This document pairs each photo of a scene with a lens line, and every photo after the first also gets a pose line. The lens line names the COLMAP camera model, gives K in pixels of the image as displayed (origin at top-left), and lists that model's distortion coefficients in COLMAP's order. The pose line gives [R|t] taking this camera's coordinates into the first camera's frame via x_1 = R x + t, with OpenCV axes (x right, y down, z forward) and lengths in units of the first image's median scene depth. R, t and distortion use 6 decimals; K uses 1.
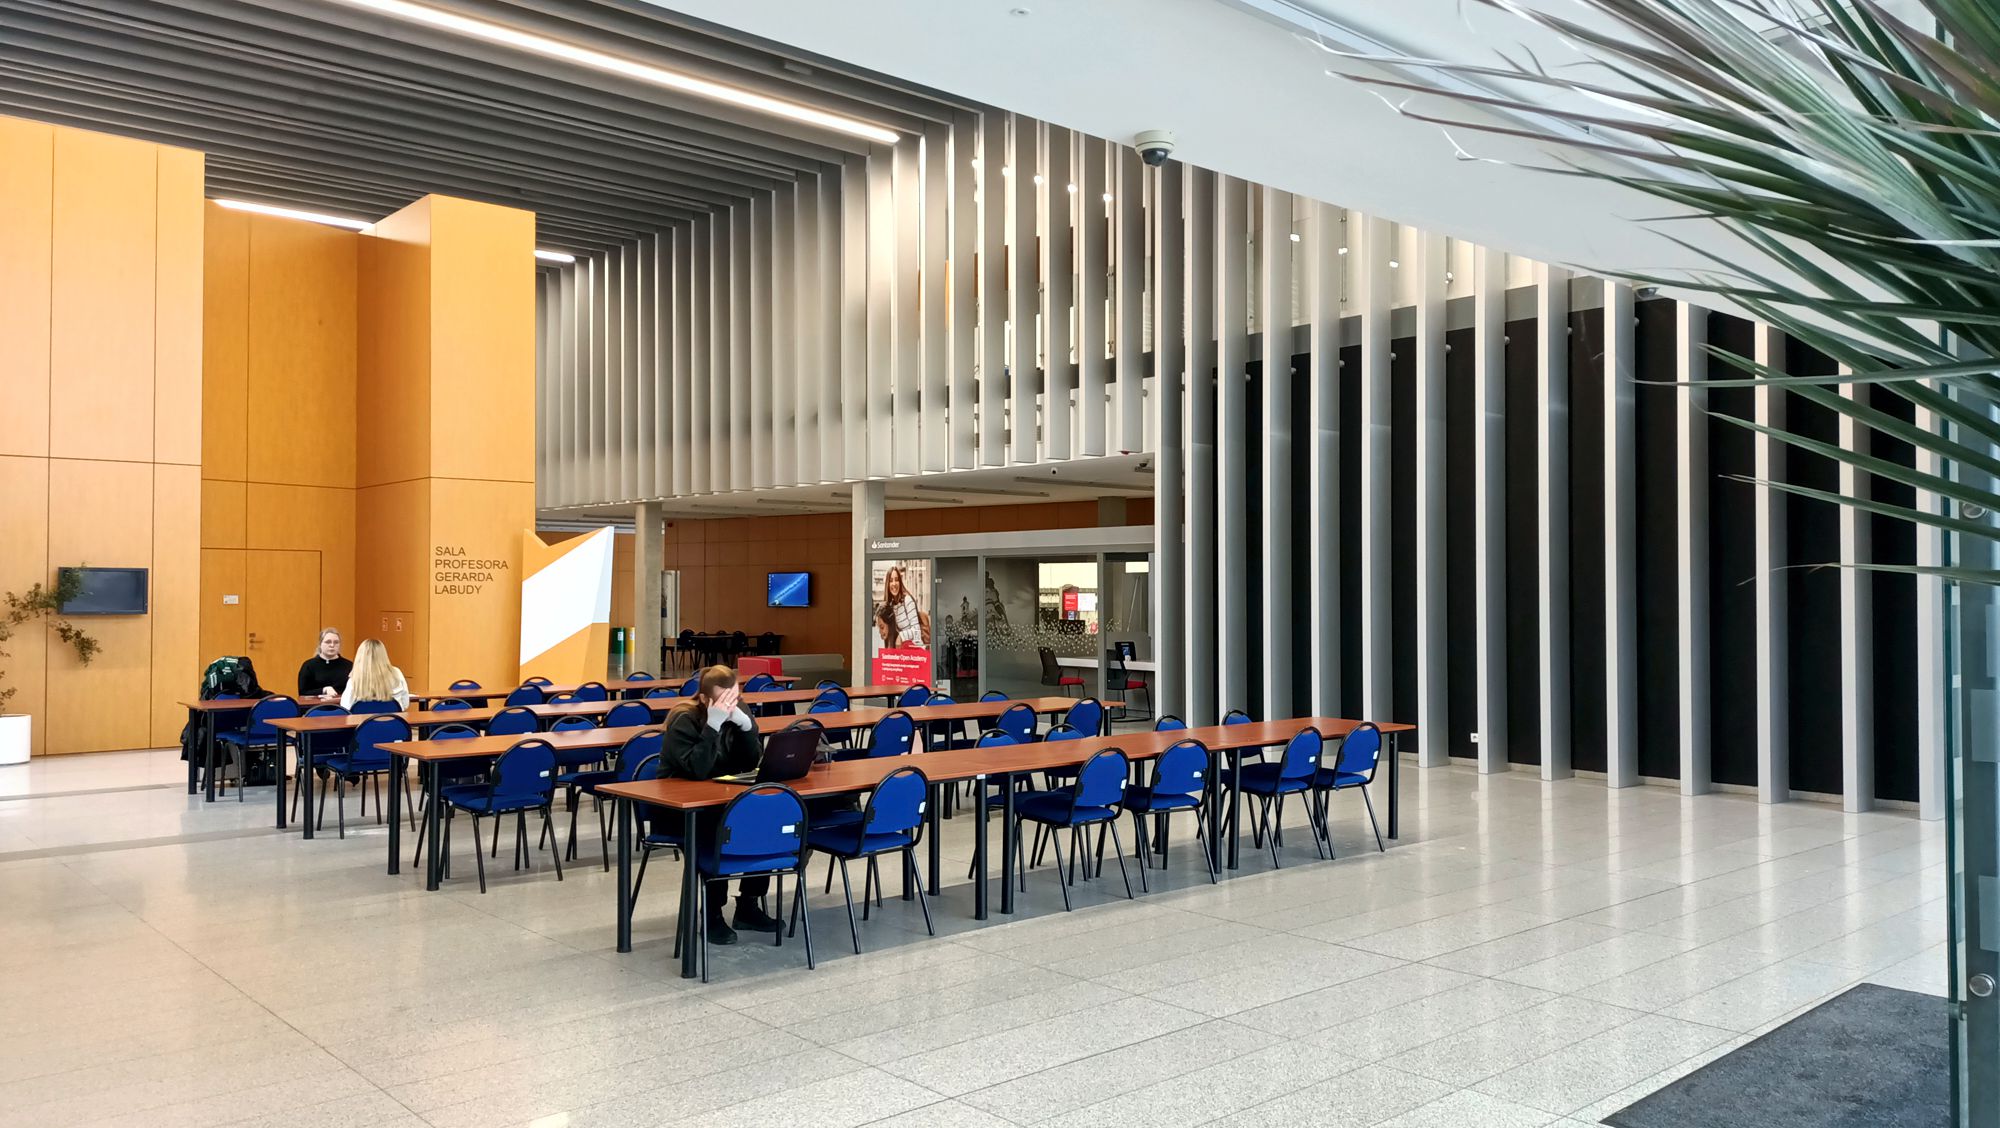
lens RADIAL K [[1499.9, 0, 1000.0], [0, 1499.9, 564.0], [0, 0, 1]] dist [-0.002021, -0.000037]
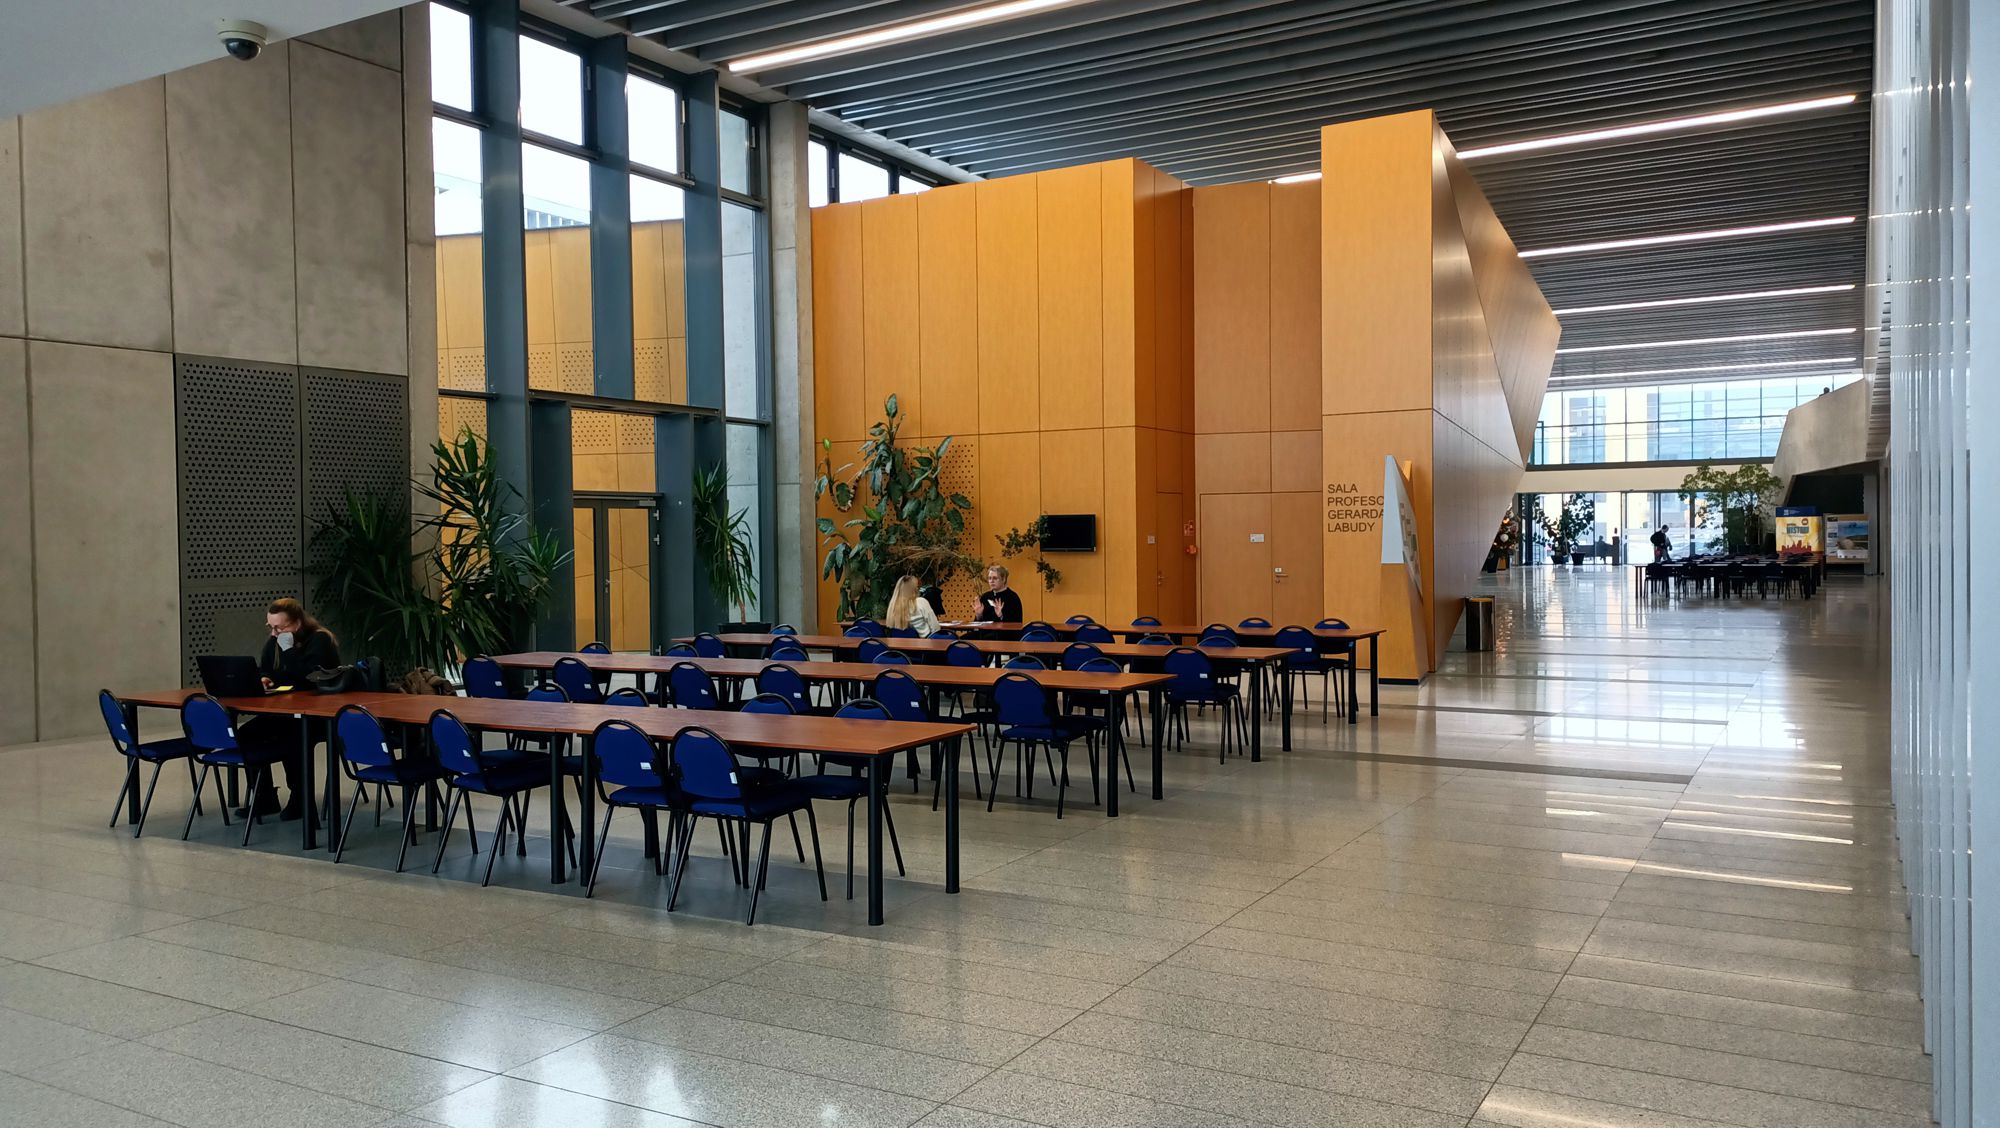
lens RADIAL K [[1499.9, 0, 1000.0], [0, 1499.9, 564.0], [0, 0, 1]] dist [-0.002021, -0.000037]
pose [[0.309898, 0.014814, -0.950654, 0.664135], [0.027472, 0.999322, 0.024528, 0.014827], [0.950373, -0.033718, 0.309280, 0.668646]]
